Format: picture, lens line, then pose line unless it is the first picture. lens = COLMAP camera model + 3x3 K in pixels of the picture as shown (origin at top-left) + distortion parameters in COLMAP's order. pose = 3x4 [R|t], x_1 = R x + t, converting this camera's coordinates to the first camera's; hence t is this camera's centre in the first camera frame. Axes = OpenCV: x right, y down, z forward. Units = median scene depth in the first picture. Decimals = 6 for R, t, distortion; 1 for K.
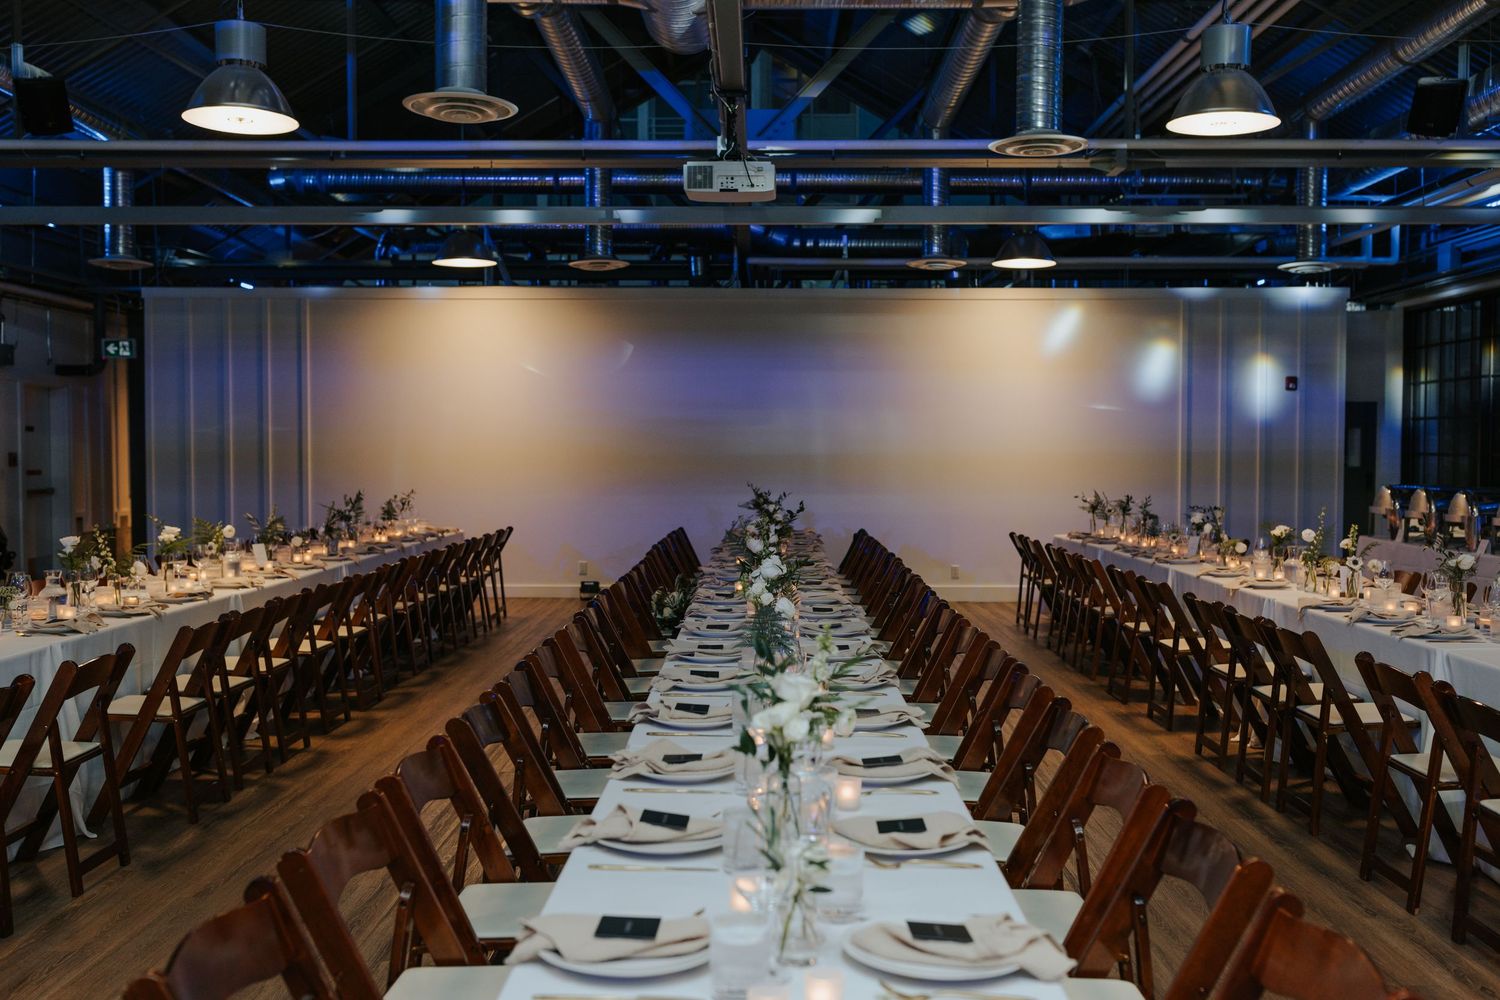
lens RADIAL K [[1564.1, 0, 751.3], [0, 1564.1, 512.2], [0, 0, 1]] dist [0.013540, 0.000000]
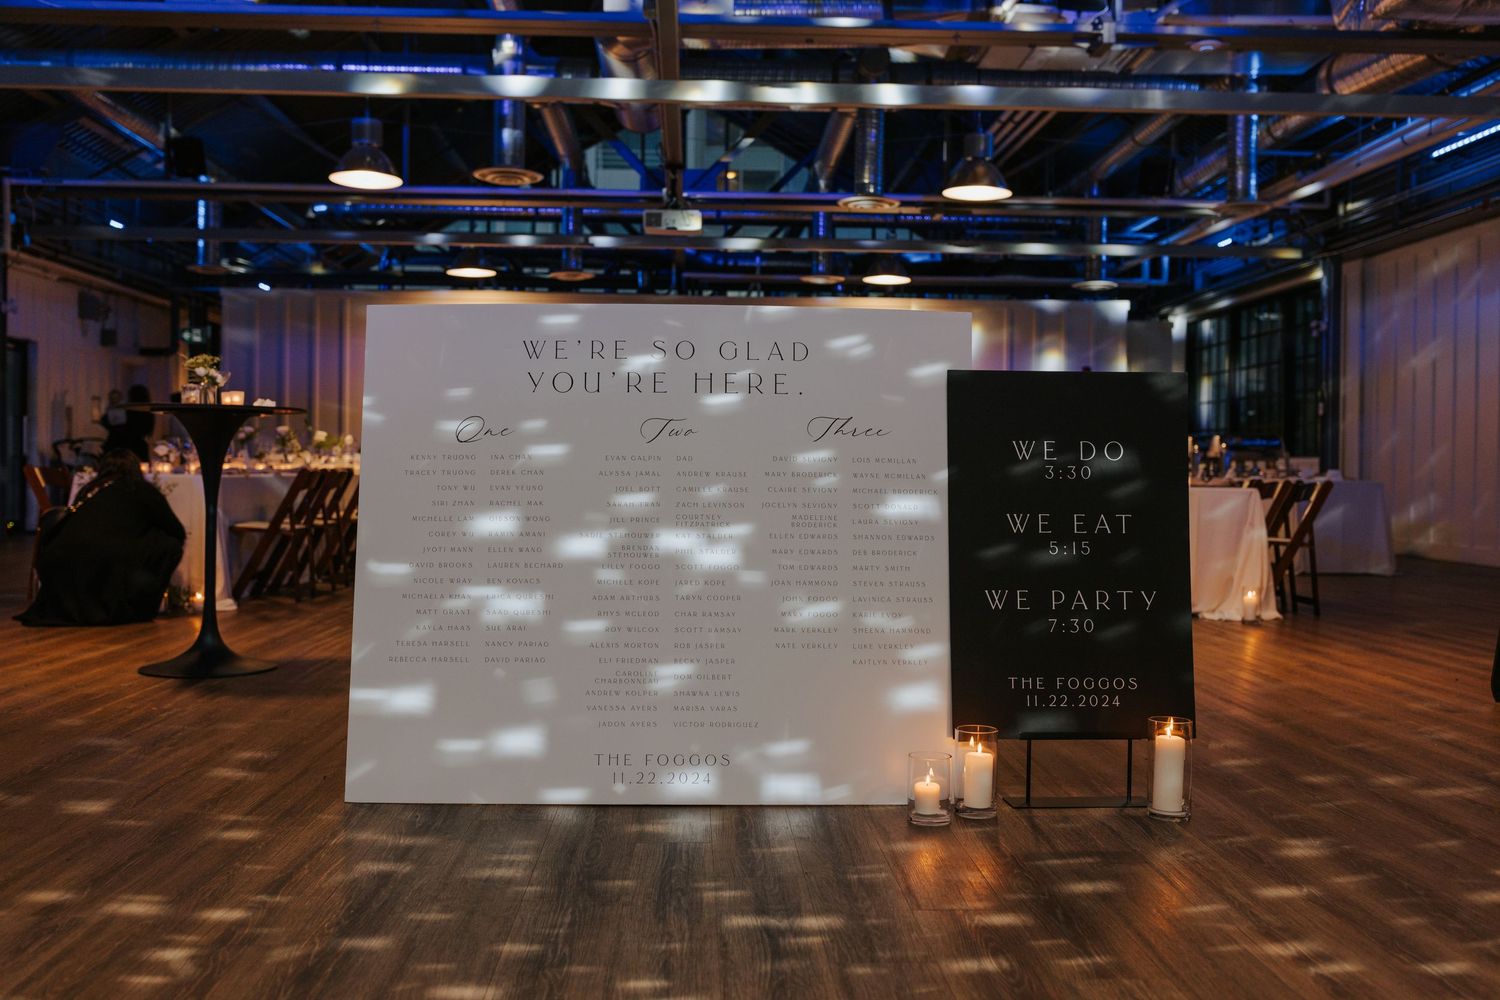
lens RADIAL K [[1564.1, 0, 753.2], [0, 1564.1, 485.7], [0, 0, 1]] dist [0.013540, 0.000000]
pose [[0.998968, 0.009765, 0.044354, 0.000362], [-0.008526, 0.999570, -0.028053, 0.056032], [-0.044609, 0.027646, 0.998622, -0.329805]]
